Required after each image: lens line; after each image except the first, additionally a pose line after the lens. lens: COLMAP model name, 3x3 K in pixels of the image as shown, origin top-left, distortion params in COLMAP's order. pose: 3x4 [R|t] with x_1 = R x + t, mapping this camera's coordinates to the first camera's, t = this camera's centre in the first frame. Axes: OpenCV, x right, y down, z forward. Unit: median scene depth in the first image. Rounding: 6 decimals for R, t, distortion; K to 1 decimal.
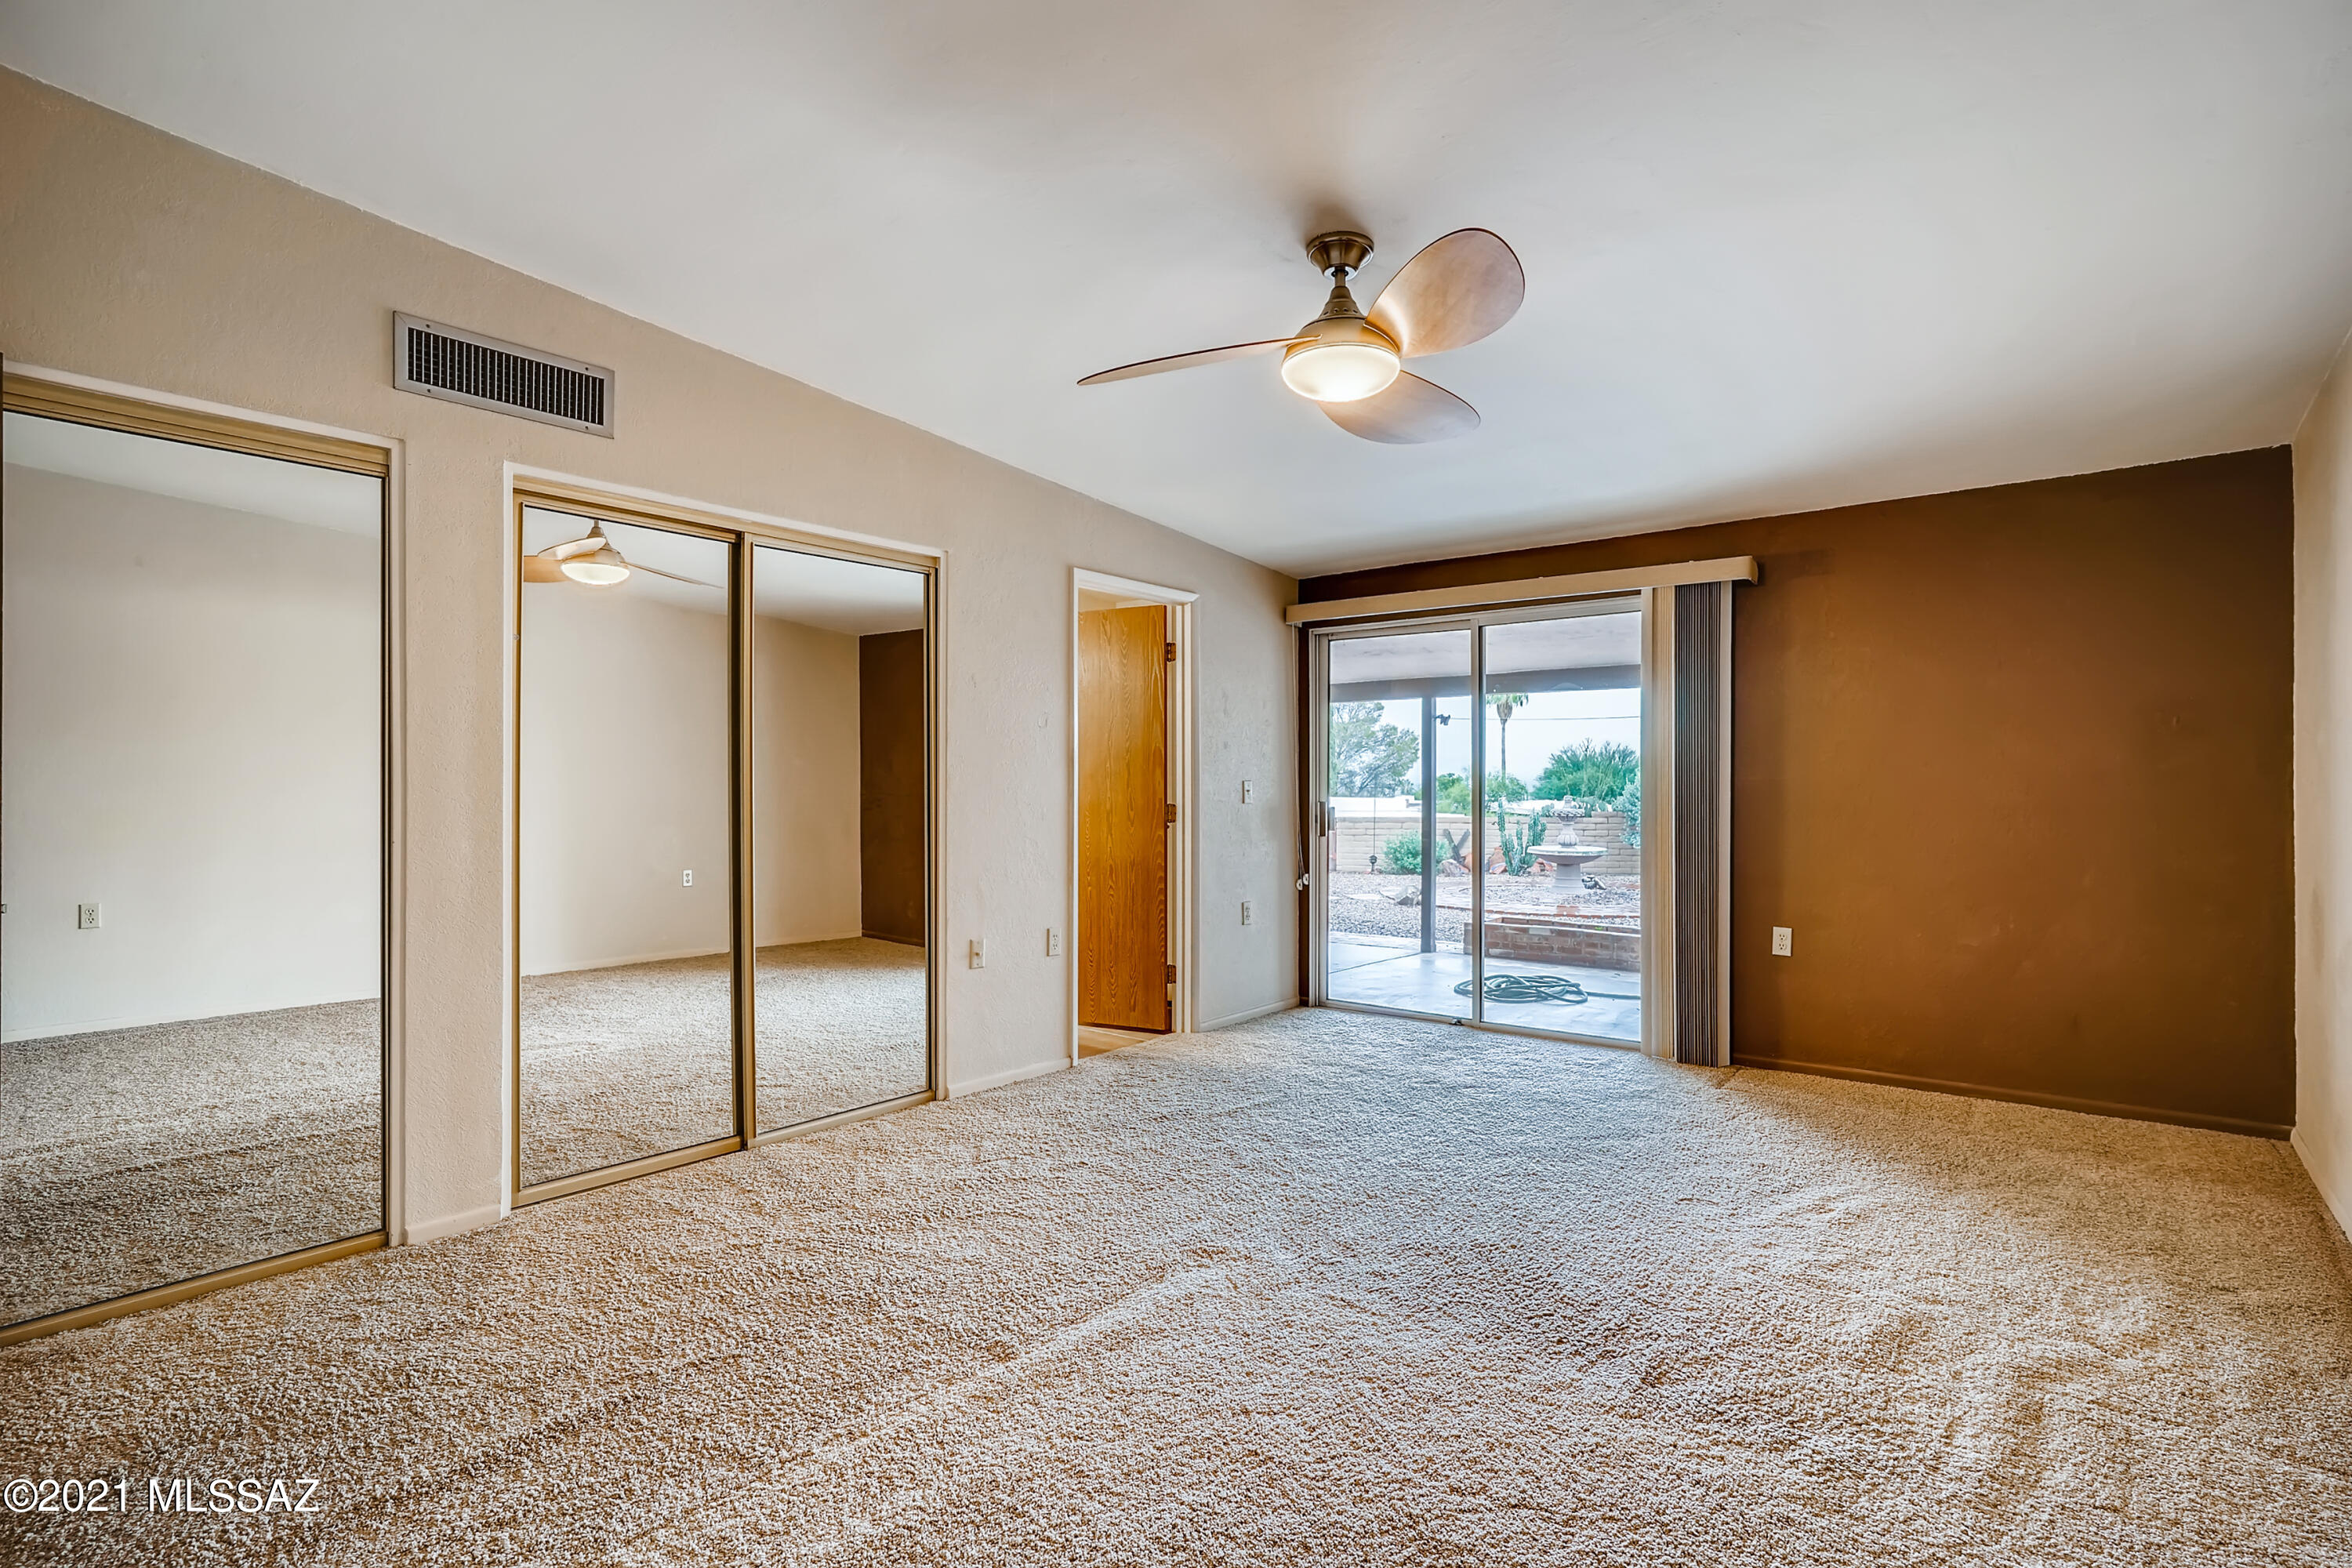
lens RADIAL K [[1152.5, 0, 1179.6], [0, 1152.5, 788.4], [0, 0, 1]] dist [-0.037003, 0.019142]
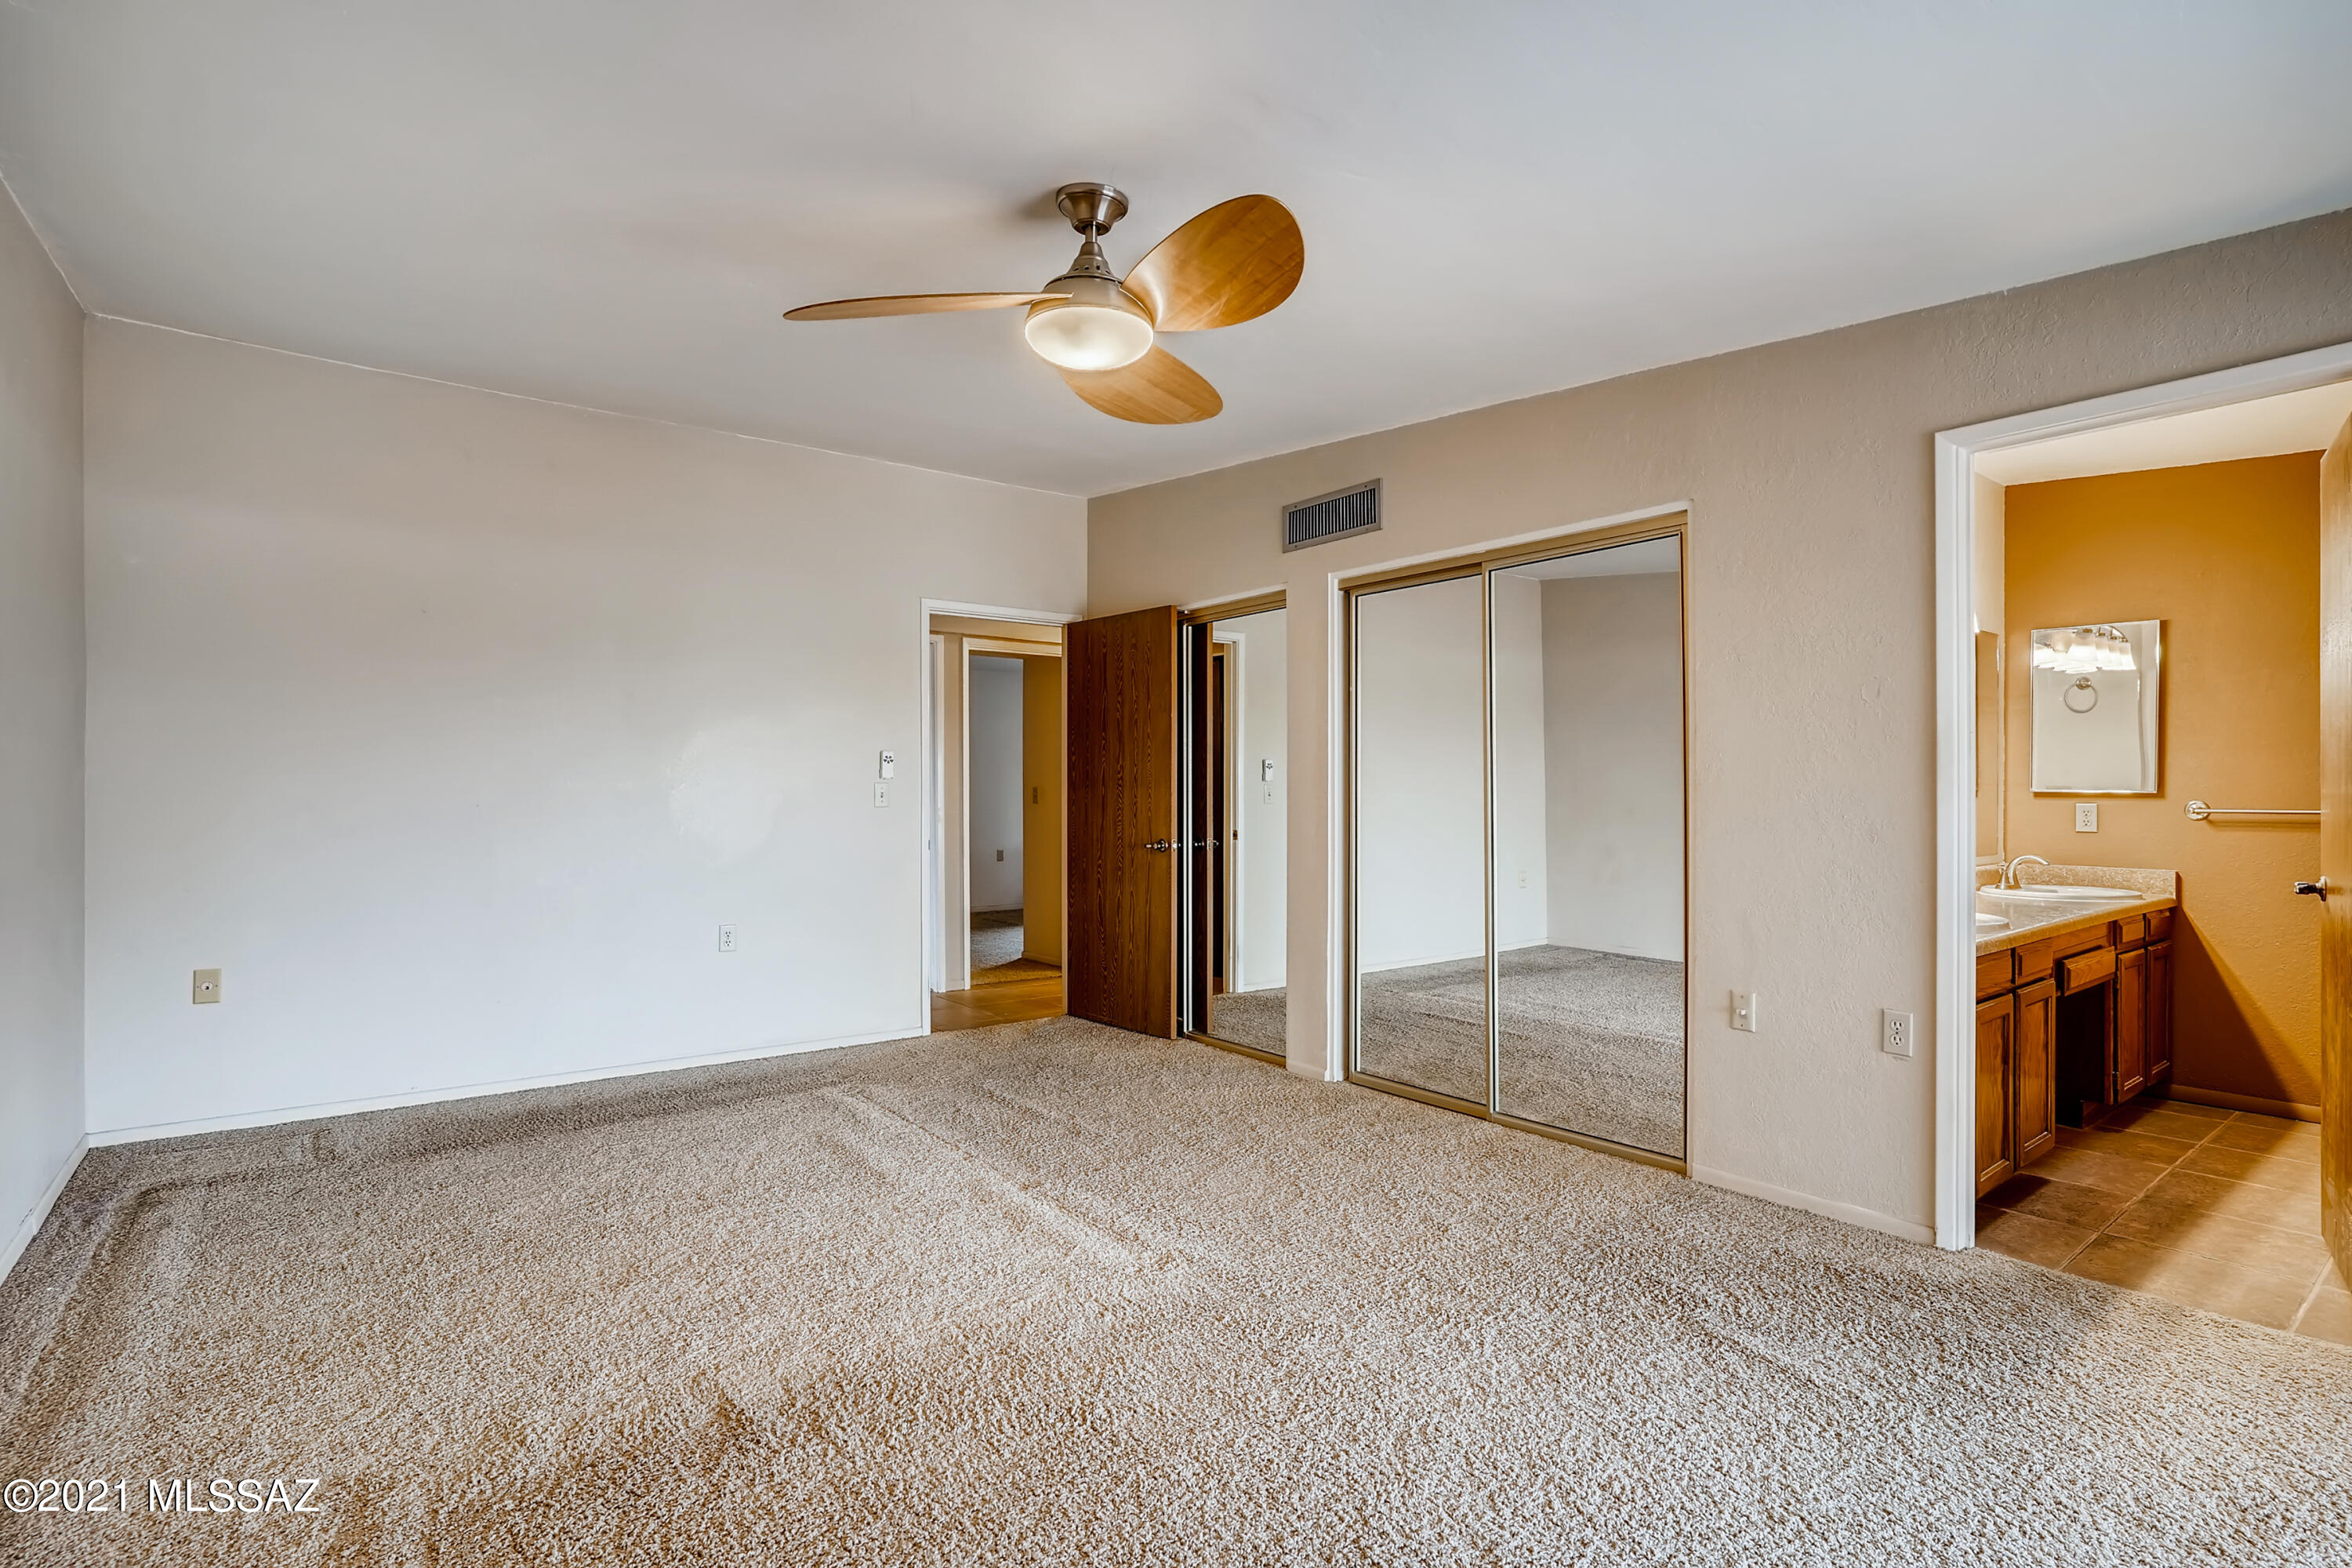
lens RADIAL K [[1152.5, 0, 1171.5], [0, 1152.5, 789.8], [0, 0, 1]] dist [-0.037003, 0.019142]
pose [[-0.238718, 0.003972, -0.971081, 0.821505], [0.003148, 0.999990, 0.003317, -0.008082], [0.971084, -0.002265, -0.238728, 1.036098]]
